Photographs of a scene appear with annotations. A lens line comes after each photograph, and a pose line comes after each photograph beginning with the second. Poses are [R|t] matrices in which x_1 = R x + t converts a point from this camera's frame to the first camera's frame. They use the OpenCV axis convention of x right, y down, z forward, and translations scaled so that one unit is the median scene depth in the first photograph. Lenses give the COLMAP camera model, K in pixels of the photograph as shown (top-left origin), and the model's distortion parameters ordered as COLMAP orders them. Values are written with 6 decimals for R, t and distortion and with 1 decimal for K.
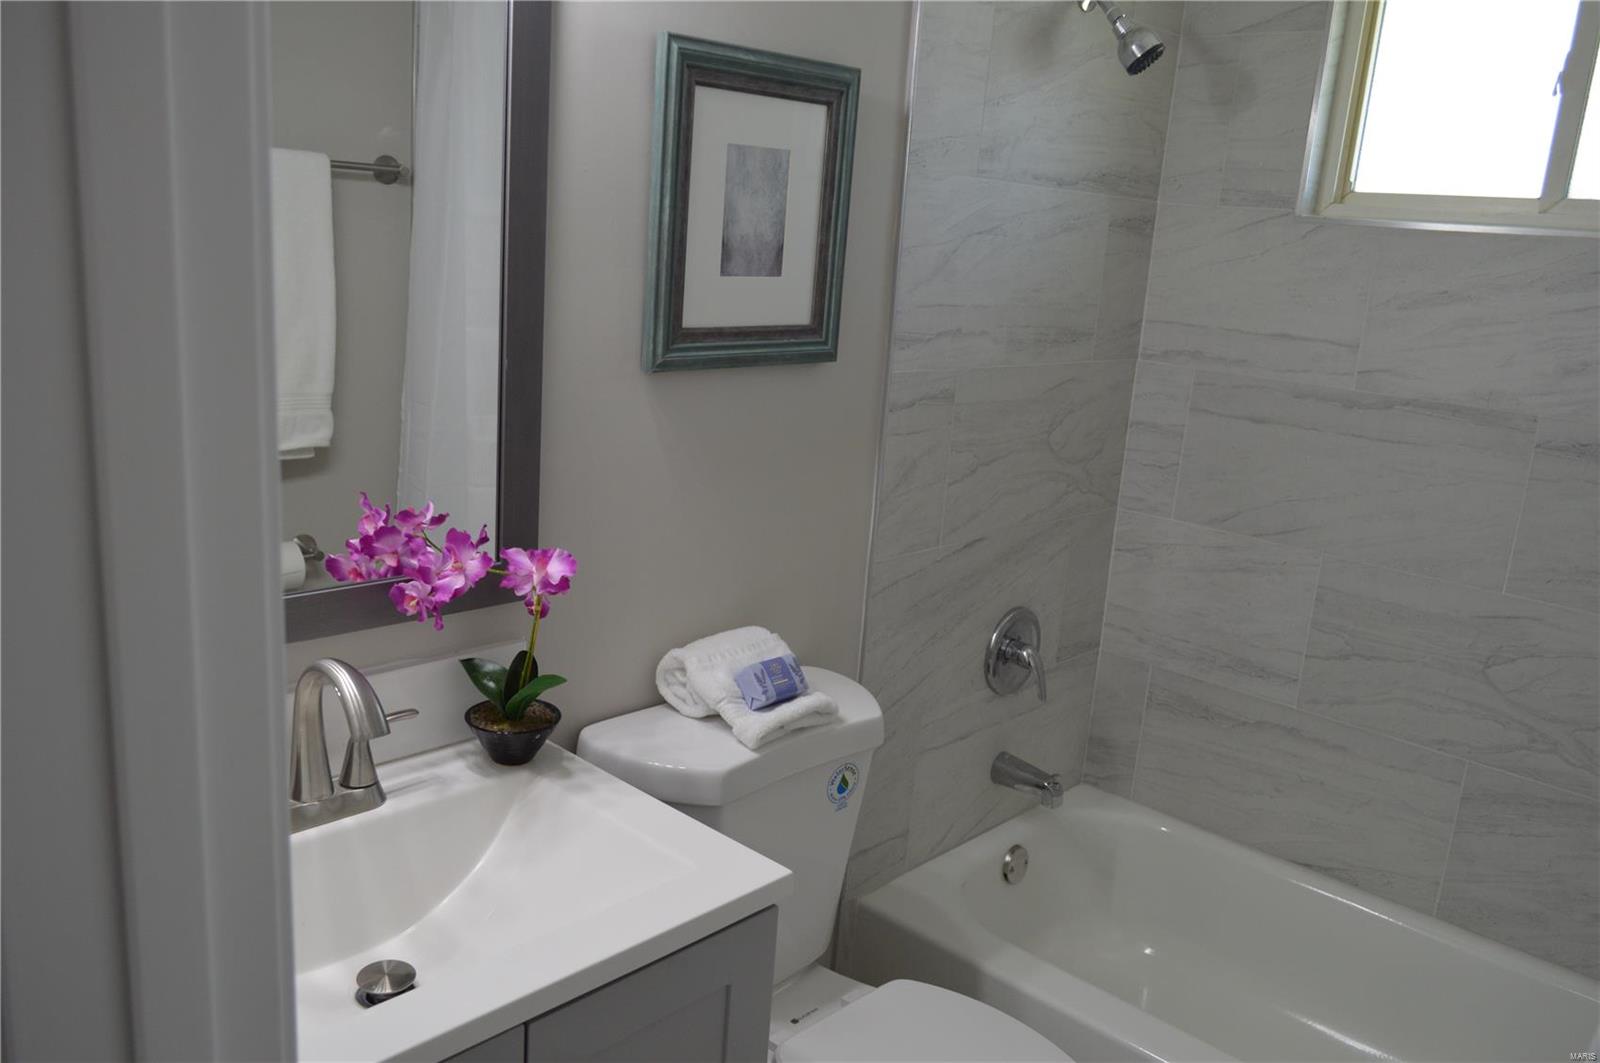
lens RADIAL K [[1273.3, 0, 805.5], [0, 1273.3, 531.2], [0, 0, 1]] dist [-0.013613, 0.004390]
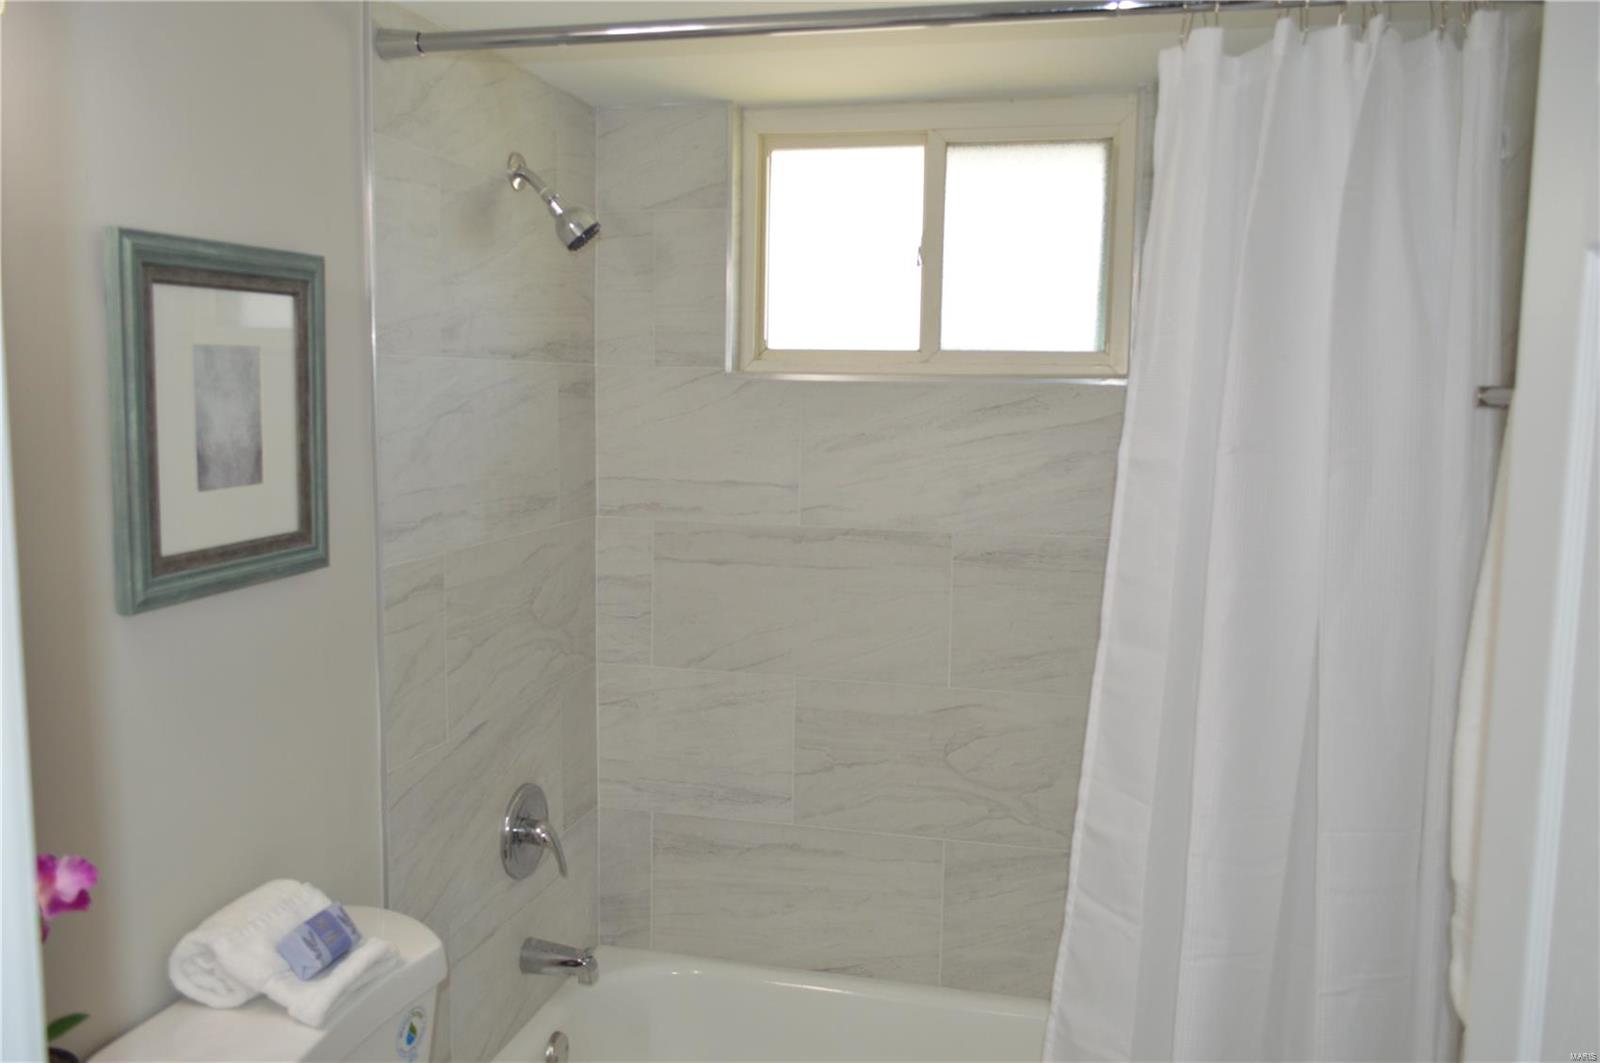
lens RADIAL K [[1273.3, 0, 805.4], [0, 1273.3, 521.5], [0, 0, 1]] dist [-0.013613, 0.004390]
pose [[0.868236, -0.109042, 0.484022, -0.103670], [0.158313, 0.985442, -0.061979, -0.048194], [-0.470217, 0.130440, 0.872858, 0.034584]]
